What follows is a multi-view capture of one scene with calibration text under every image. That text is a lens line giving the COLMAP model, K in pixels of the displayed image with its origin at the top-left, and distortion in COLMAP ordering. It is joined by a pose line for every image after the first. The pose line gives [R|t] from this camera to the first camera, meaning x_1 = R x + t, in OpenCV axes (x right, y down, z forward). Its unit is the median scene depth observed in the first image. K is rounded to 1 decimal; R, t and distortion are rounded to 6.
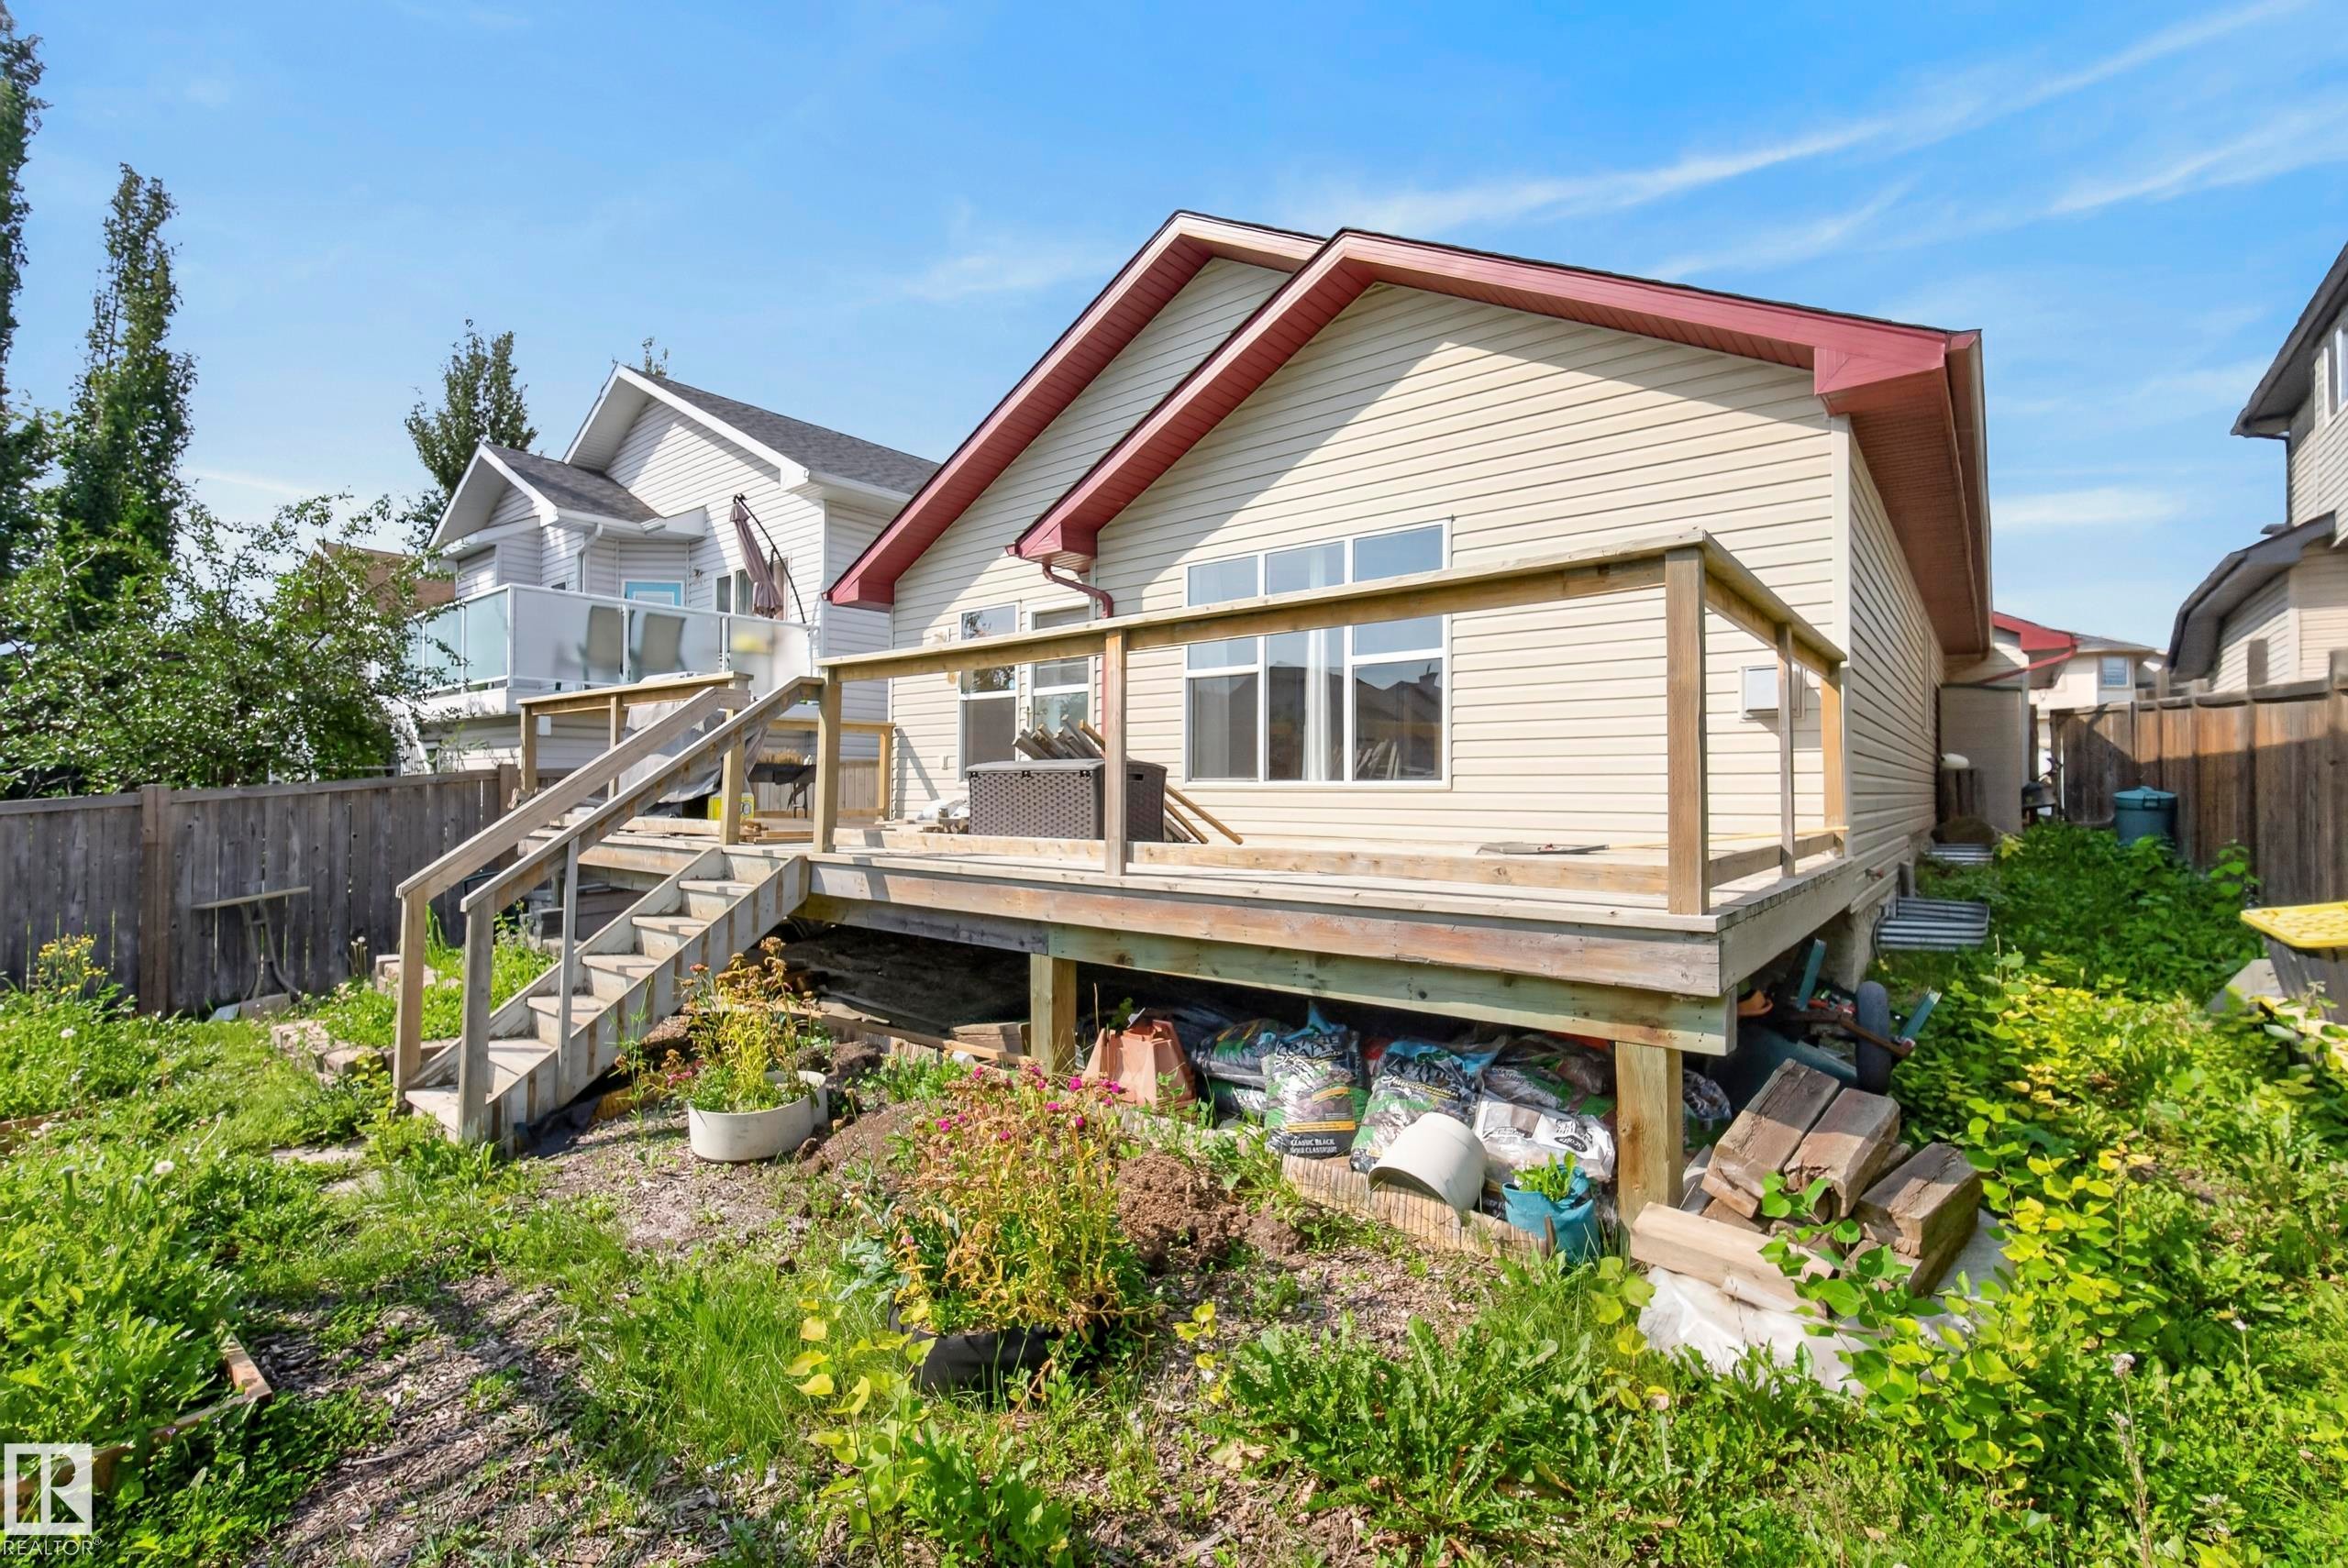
lens RADIAL K [[1020.0, 0, 1176.2], [0, 1020.0, 779.9], [0, 0, 1]] dist [-0.010986, 0.002577]
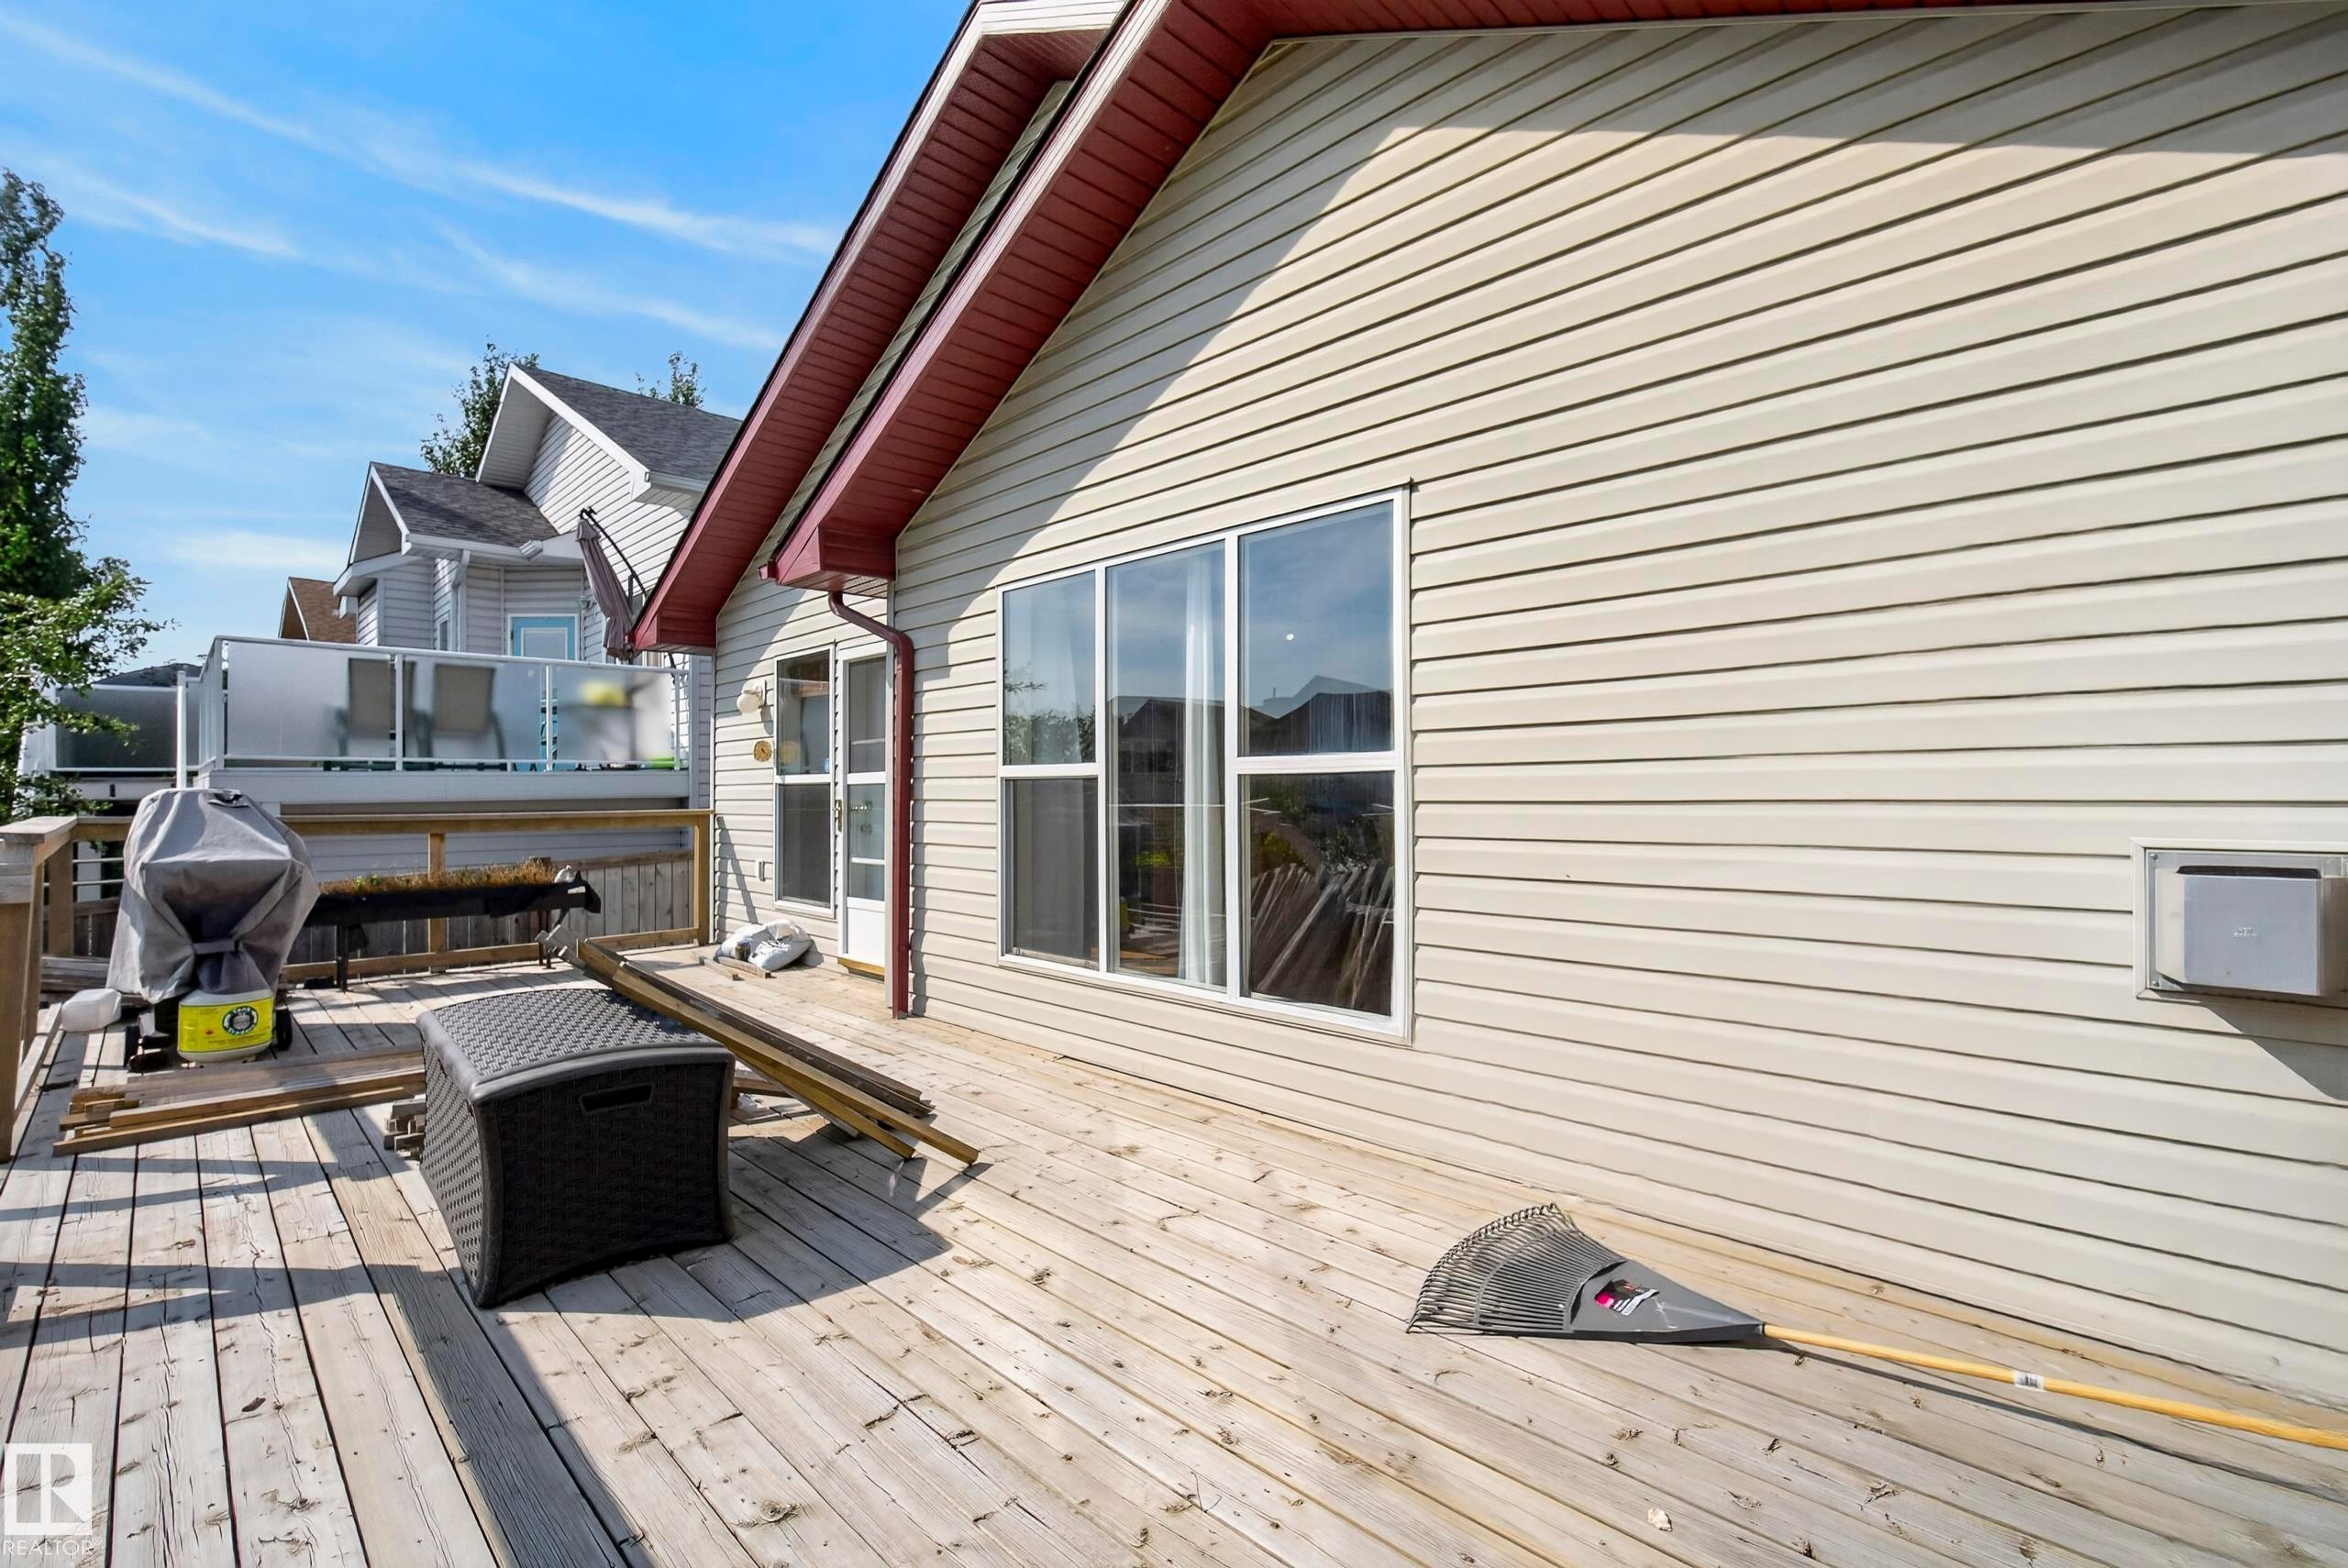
lens RADIAL K [[1020.0, 0, 1172.6], [0, 1020.0, 792.3], [0, 0, 1]] dist [-0.010986, 0.002577]
pose [[0.995293, -0.006057, -0.096726, 0.161630], [0.006096, 0.999981, 0.000103, -0.087884], [0.096724, -0.000692, 0.995311, 0.399004]]
